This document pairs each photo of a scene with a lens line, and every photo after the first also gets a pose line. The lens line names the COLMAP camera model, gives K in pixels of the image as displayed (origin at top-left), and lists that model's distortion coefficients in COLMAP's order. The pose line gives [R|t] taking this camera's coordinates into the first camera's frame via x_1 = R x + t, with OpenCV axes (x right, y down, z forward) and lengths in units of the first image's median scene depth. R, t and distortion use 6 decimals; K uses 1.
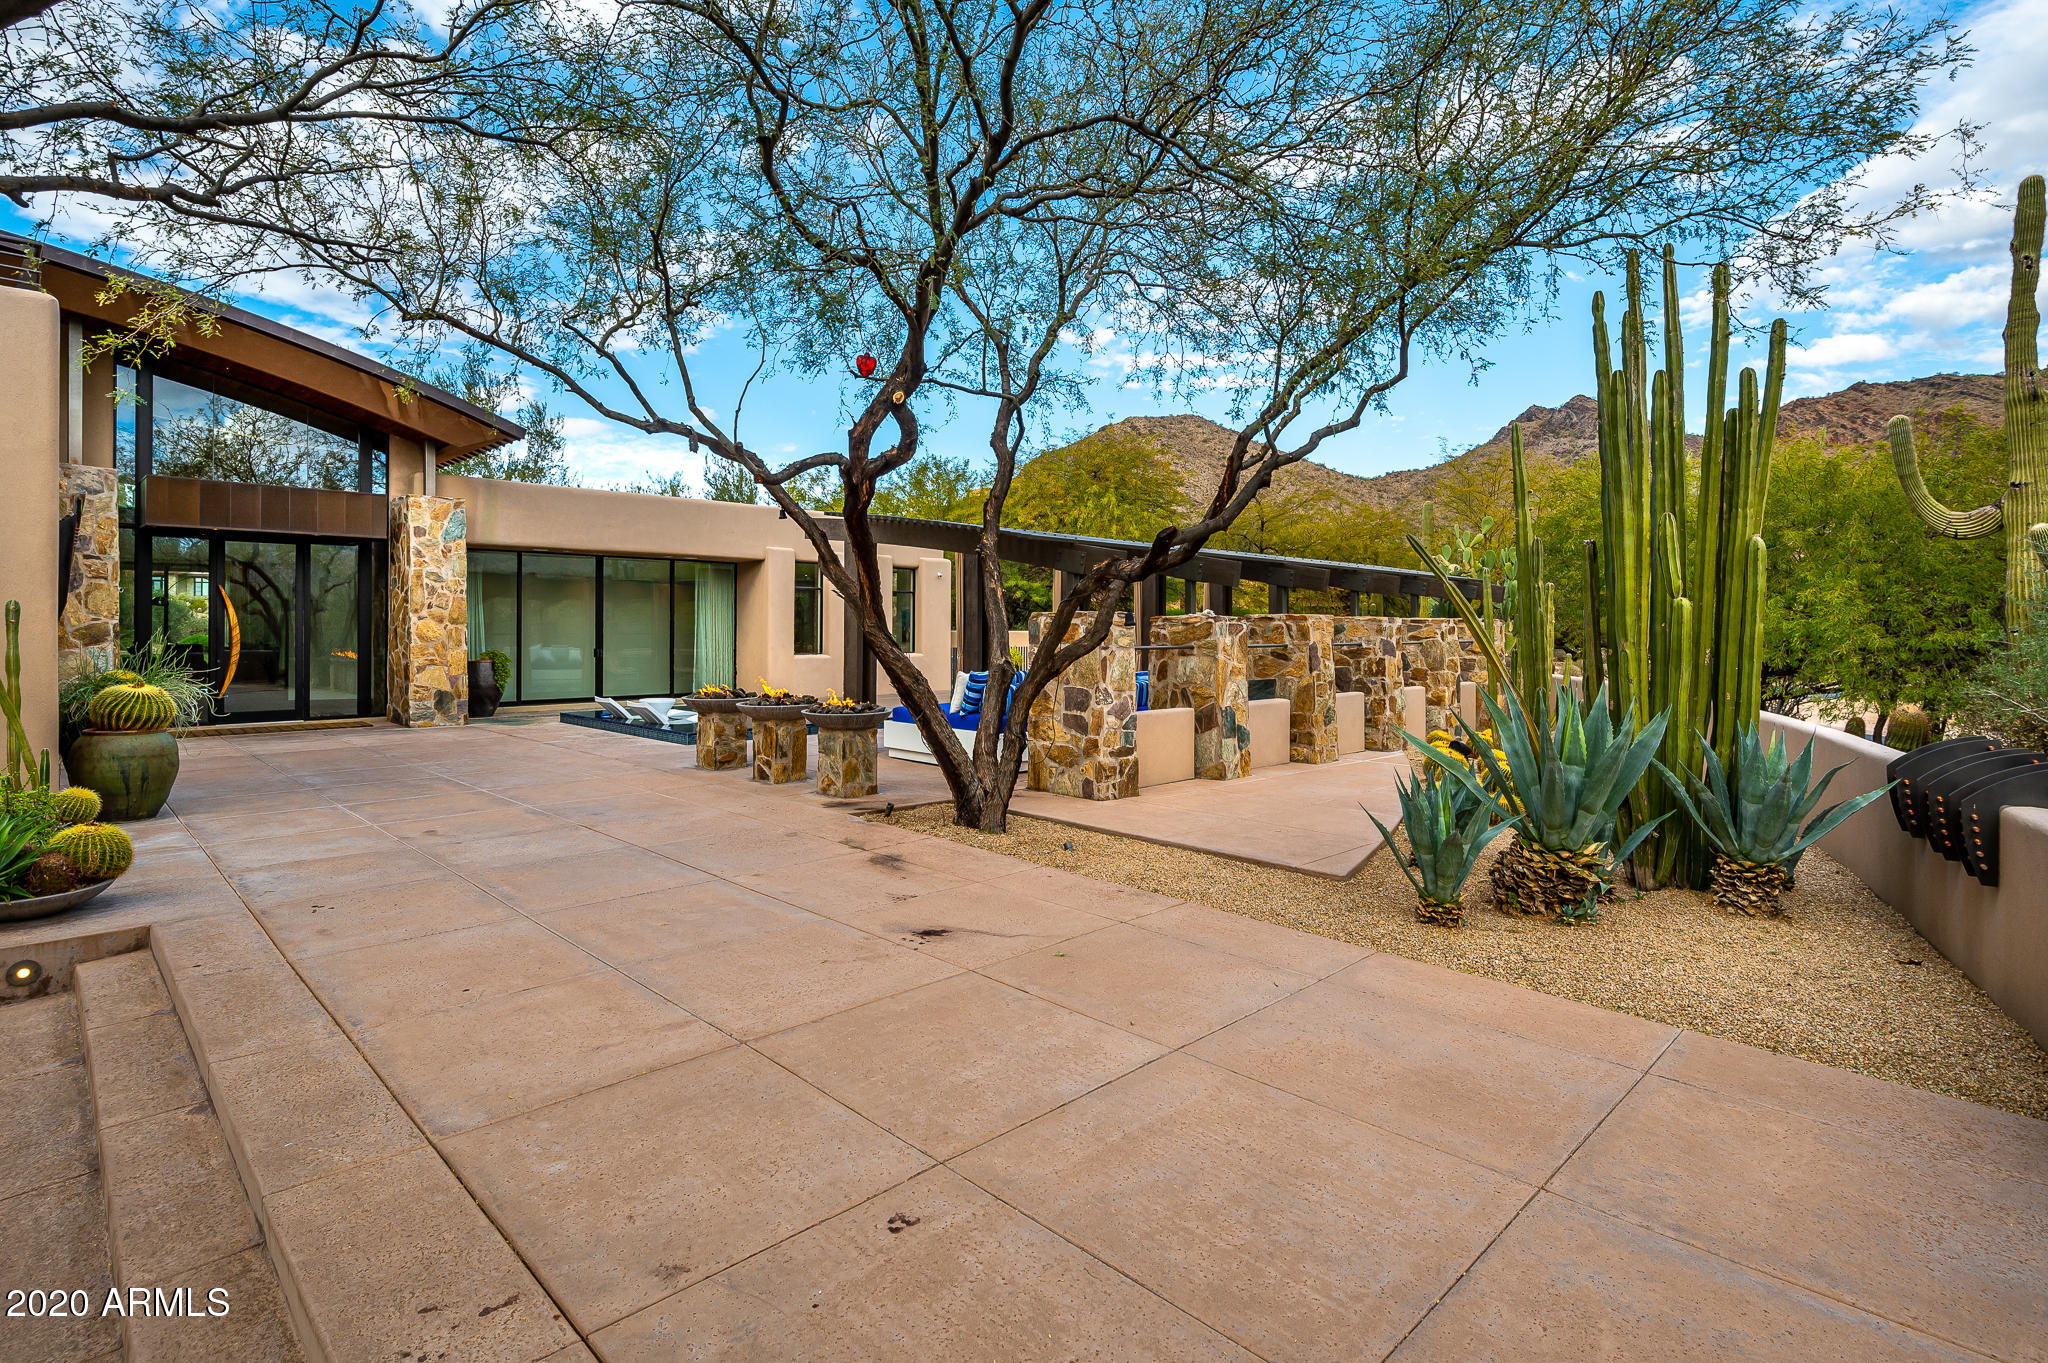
lens RADIAL K [[992.5, 0, 1010.9], [0, 992.5, 623.7], [0, 0, 1]] dist [0.001353, -0.000102]
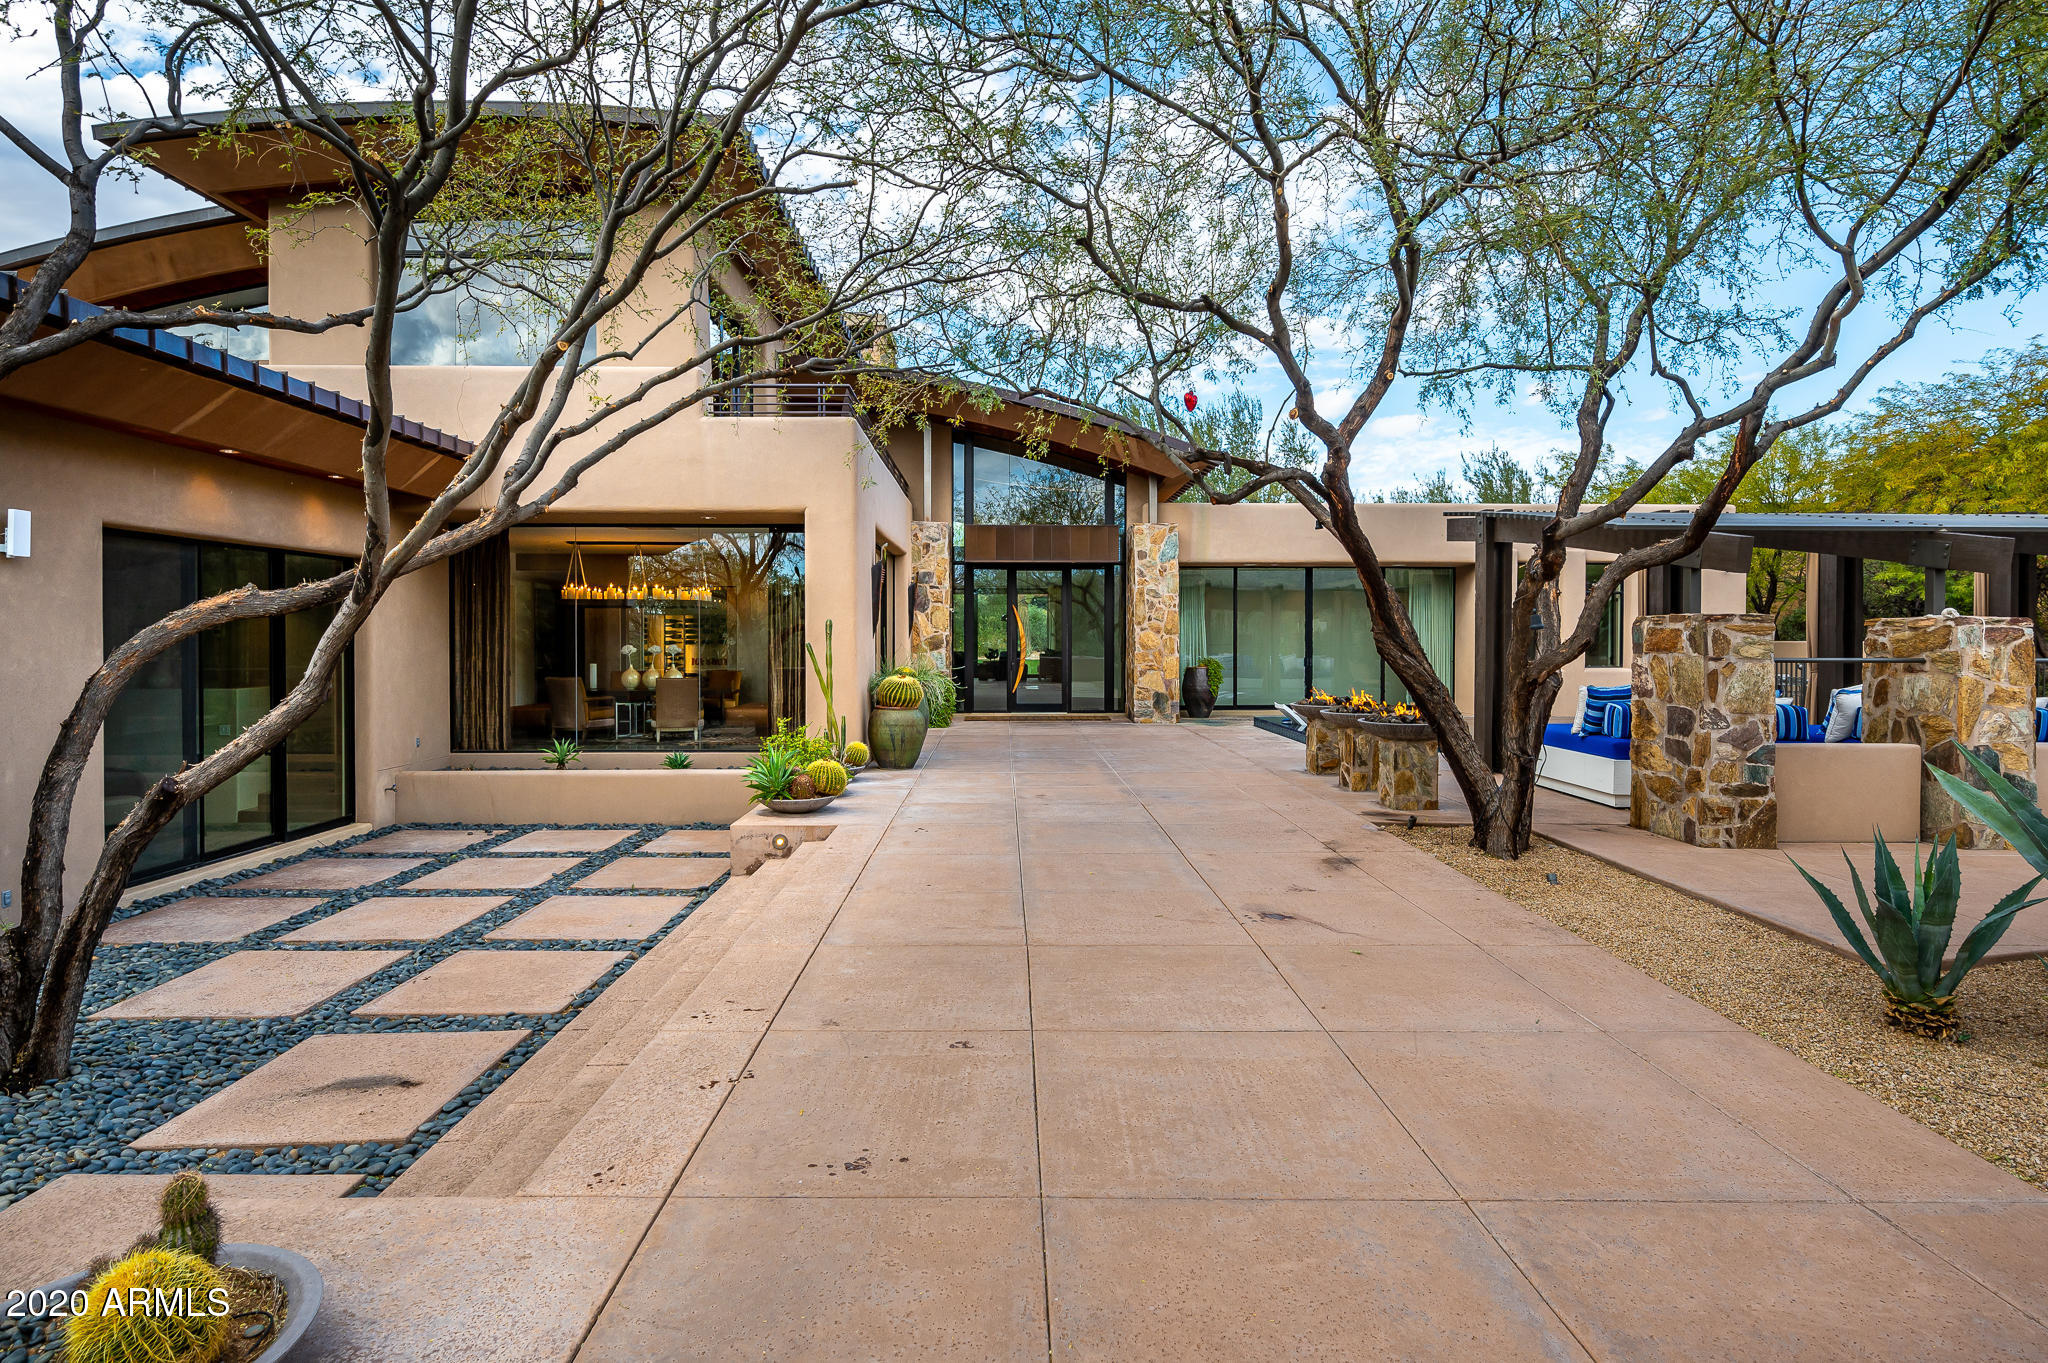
lens RADIAL K [[1071.7, 0, 1024.7], [0, 1071.7, 651.7], [0, 0, 1]] dist [-0.001319, -0.000197]
pose [[0.730217, 0.006552, -0.683184, 0.281109], [0.004234, 0.999891, 0.014115, 0.003978], [0.683202, -0.013200, 0.730110, -0.016637]]
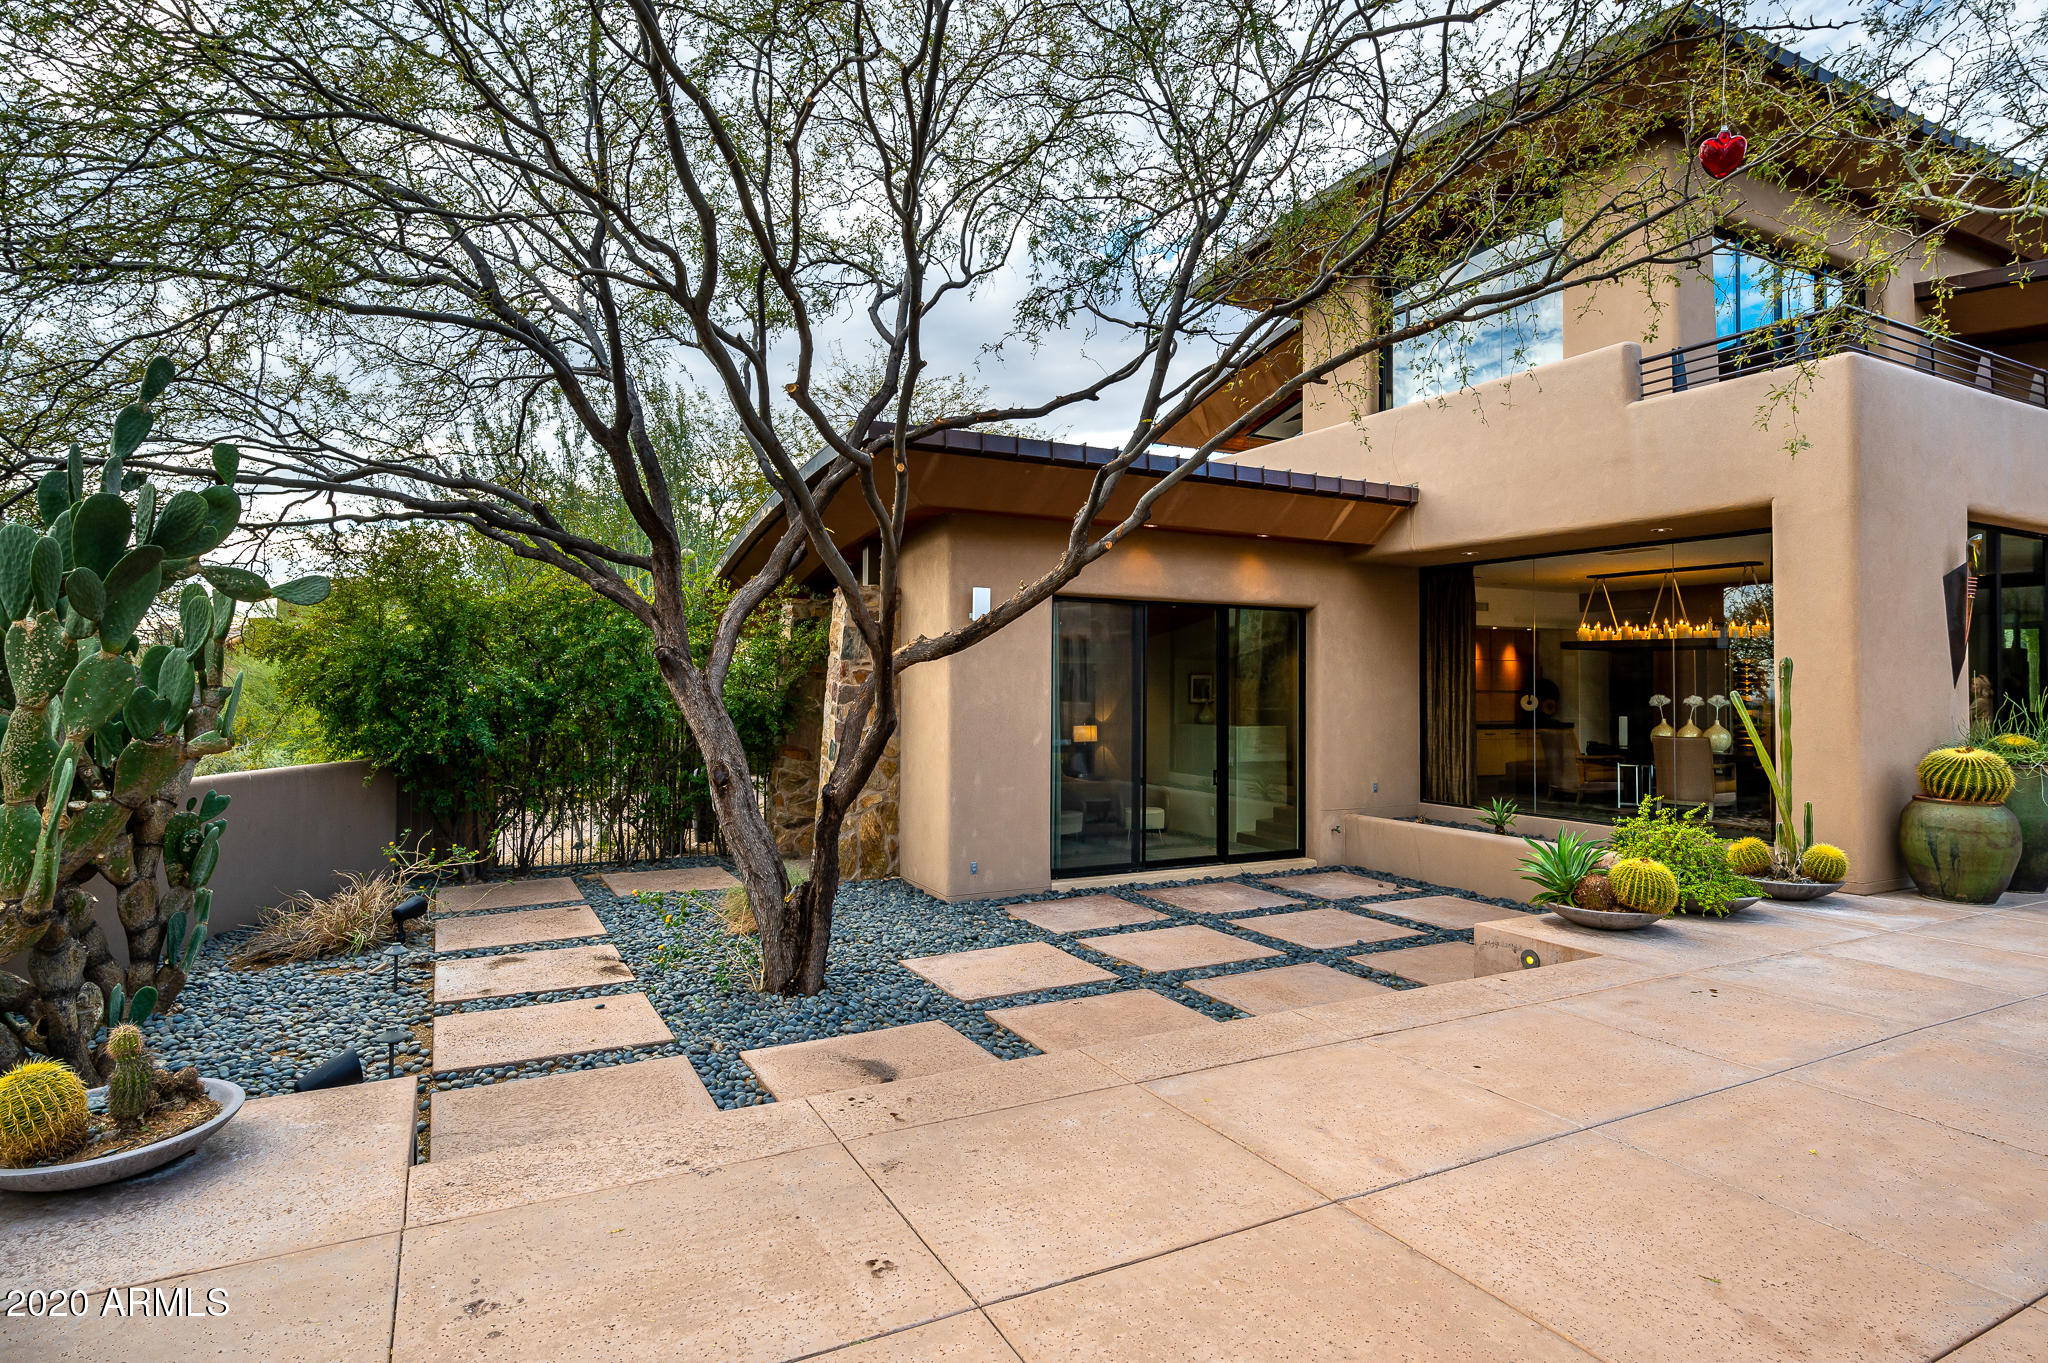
lens RADIAL K [[1081.9, 0, 1024.0], [0, 1081.9, 681.5], [0, 0, 1]] dist [0.004301, 0.000666]
pose [[-0.282603, -0.006431, -0.959215, 0.244961], [-0.004358, 0.999976, -0.005421, 0.008418], [0.959227, 0.002648, -0.282624, 0.400552]]
